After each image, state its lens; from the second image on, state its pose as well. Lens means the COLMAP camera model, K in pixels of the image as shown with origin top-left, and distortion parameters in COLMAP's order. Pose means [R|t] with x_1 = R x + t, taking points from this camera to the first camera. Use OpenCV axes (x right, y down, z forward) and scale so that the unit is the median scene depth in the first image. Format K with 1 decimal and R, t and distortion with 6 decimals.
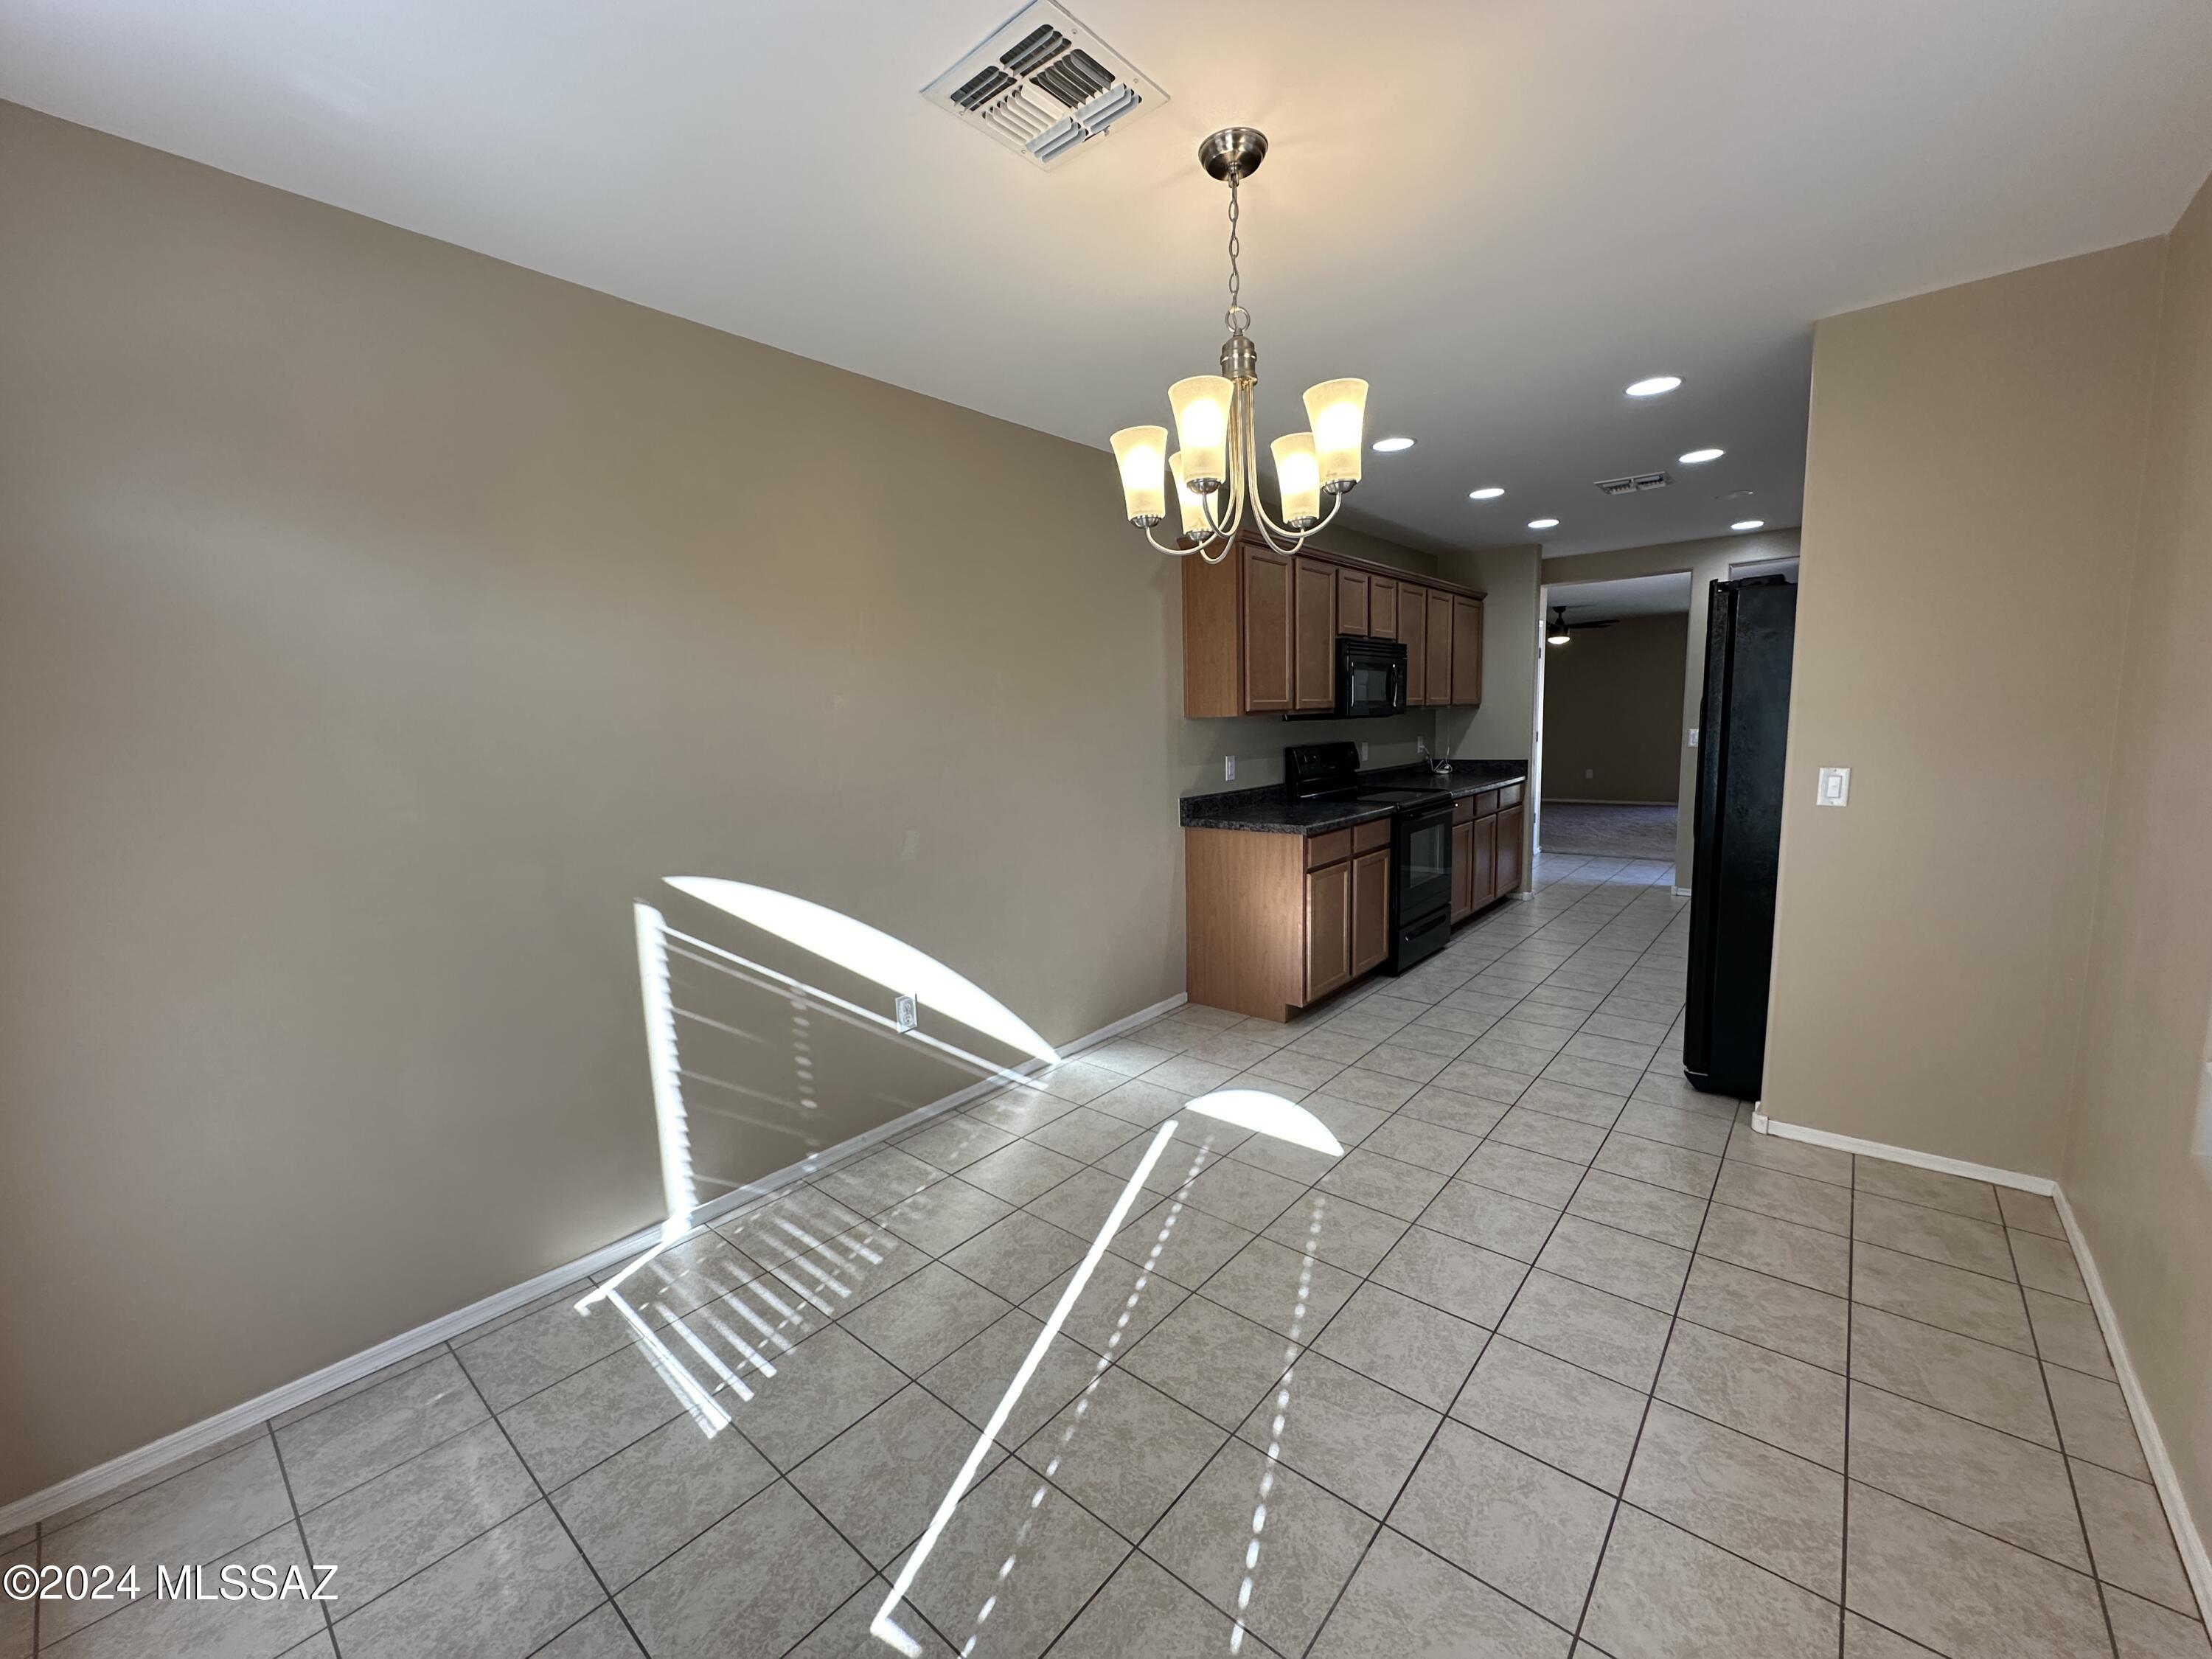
lens RADIAL K [[884.5, 0, 1107.1], [0, 884.5, 831.7], [0, 0, 1]] dist [-0.001007, 0.000866]
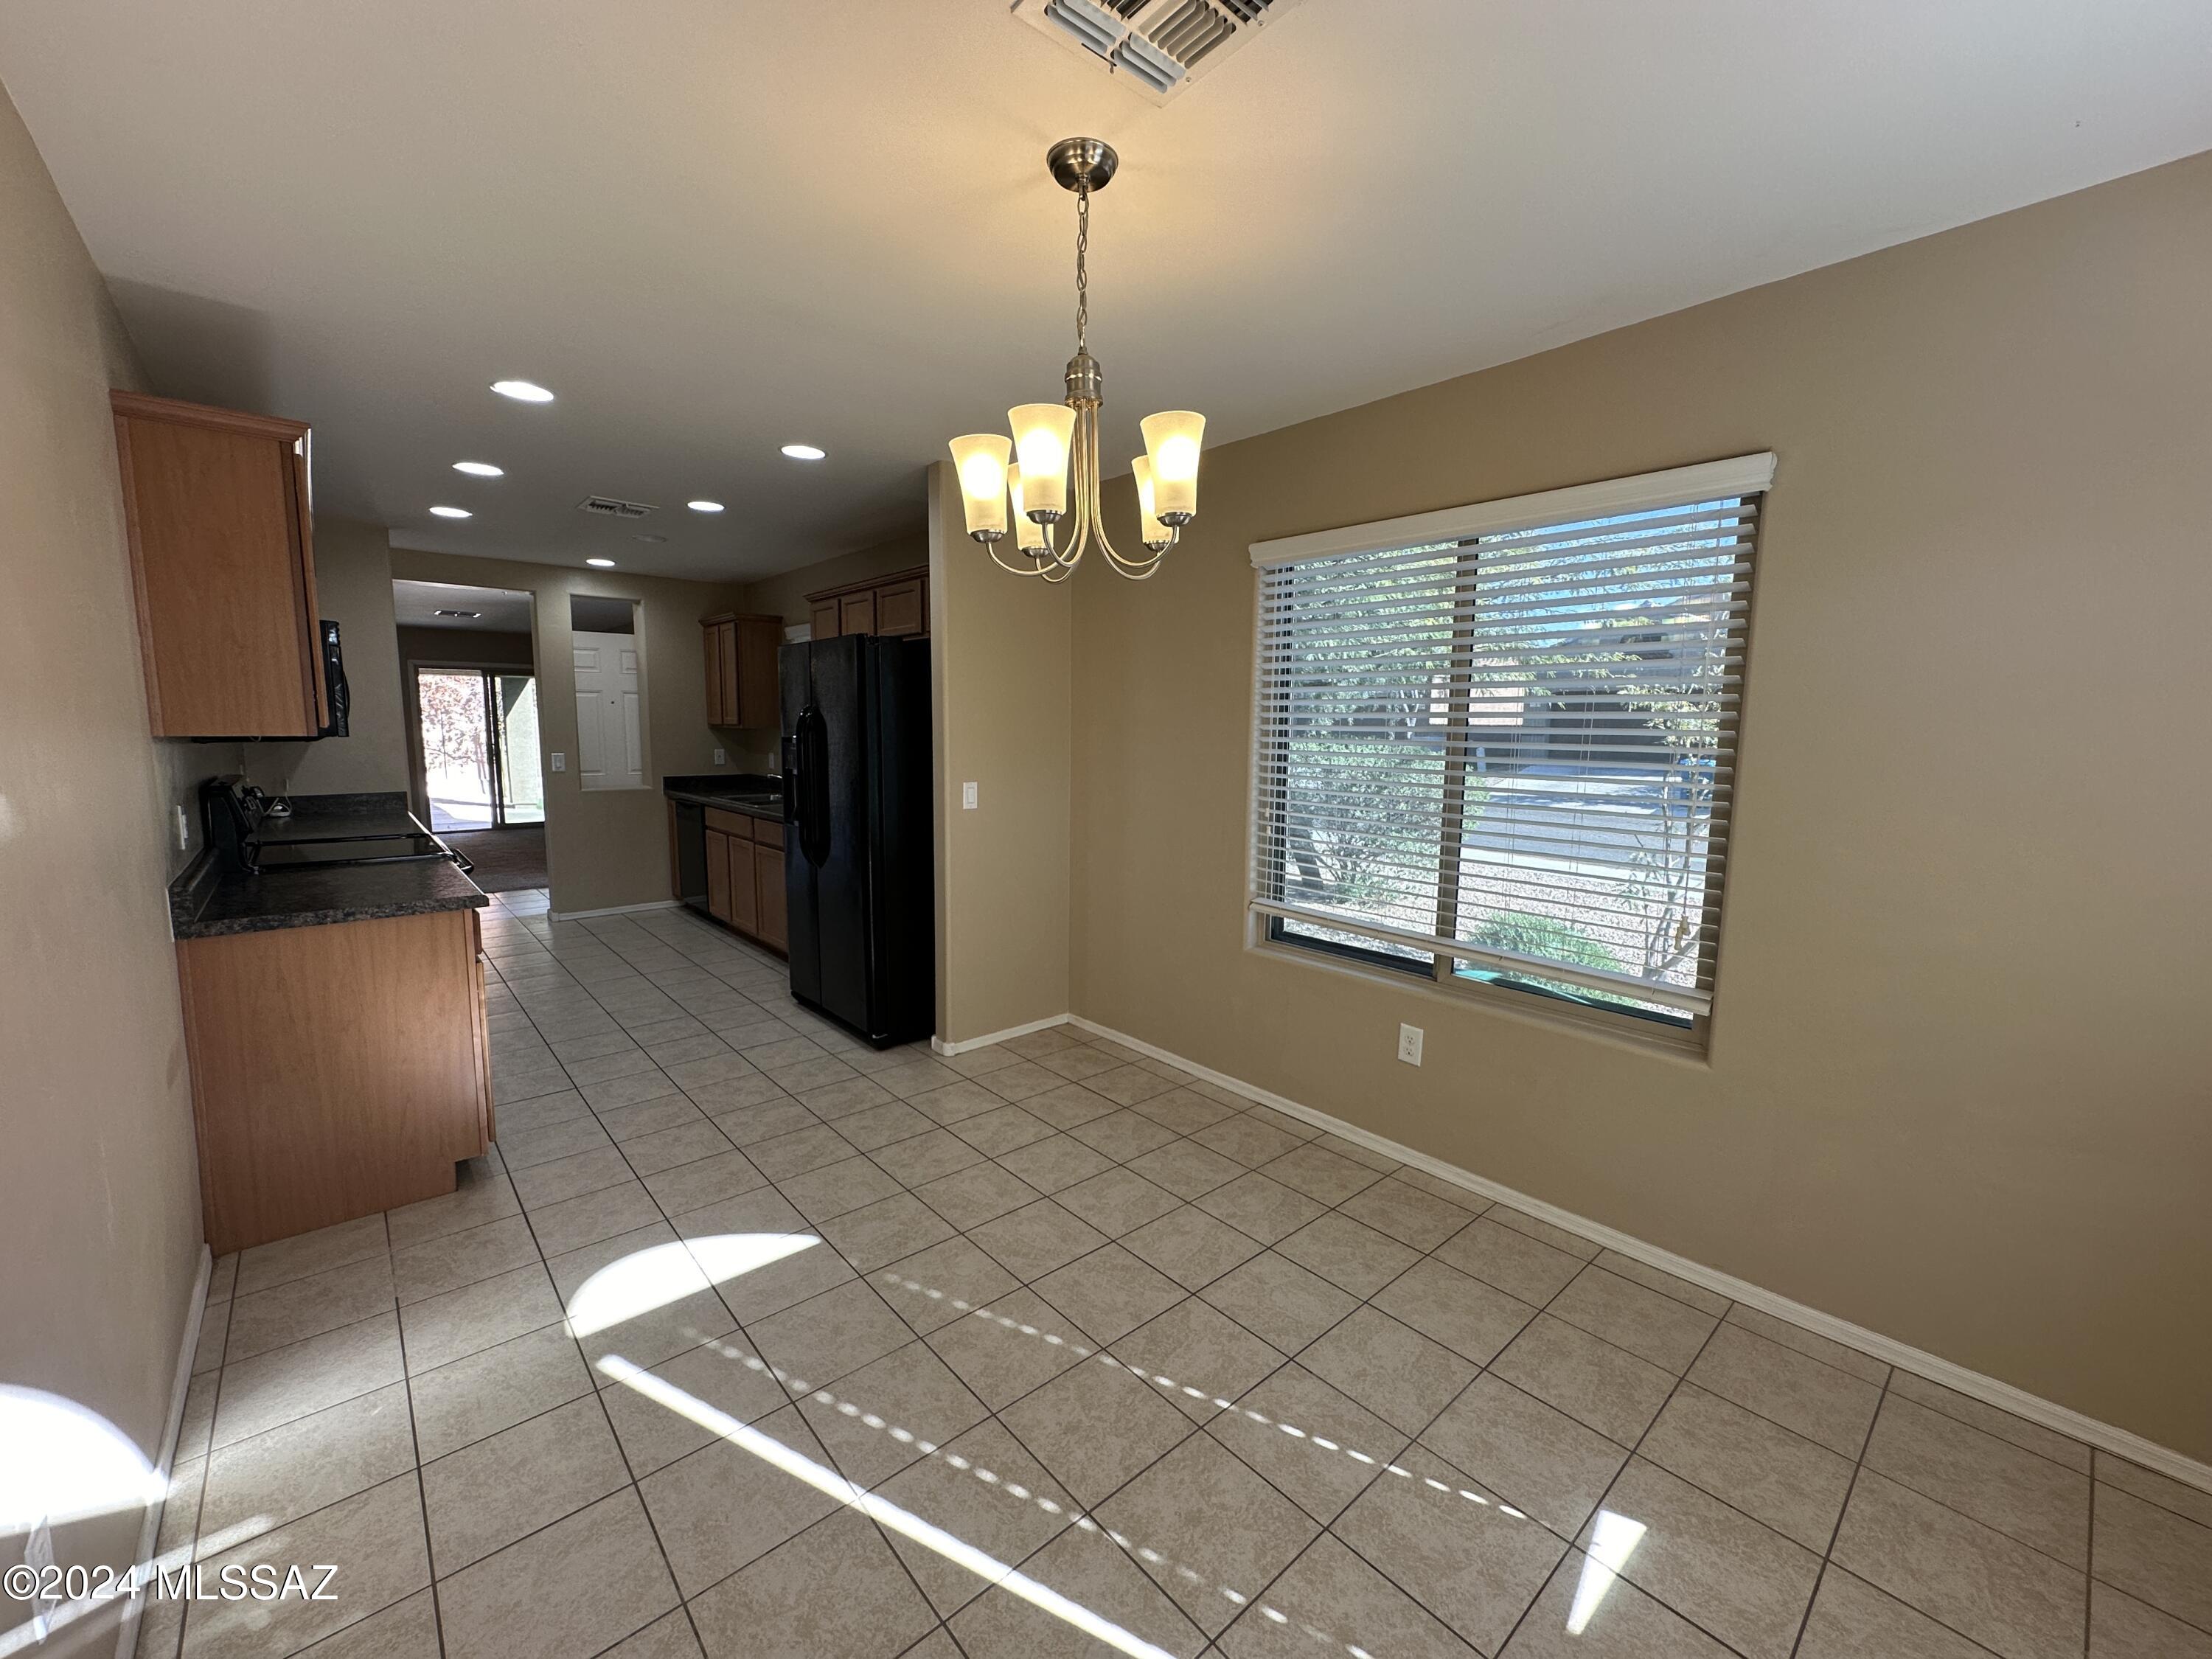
lens RADIAL K [[884.5, 0, 1102.2], [0, 884.5, 830.1], [0, 0, 1]] dist [-0.001007, 0.000866]
pose [[0.143073, -0.088169, 0.985777, -0.584704], [0.114258, 0.990836, 0.072038, -0.077153], [-0.983095, 0.102326, 0.151836, 0.608081]]
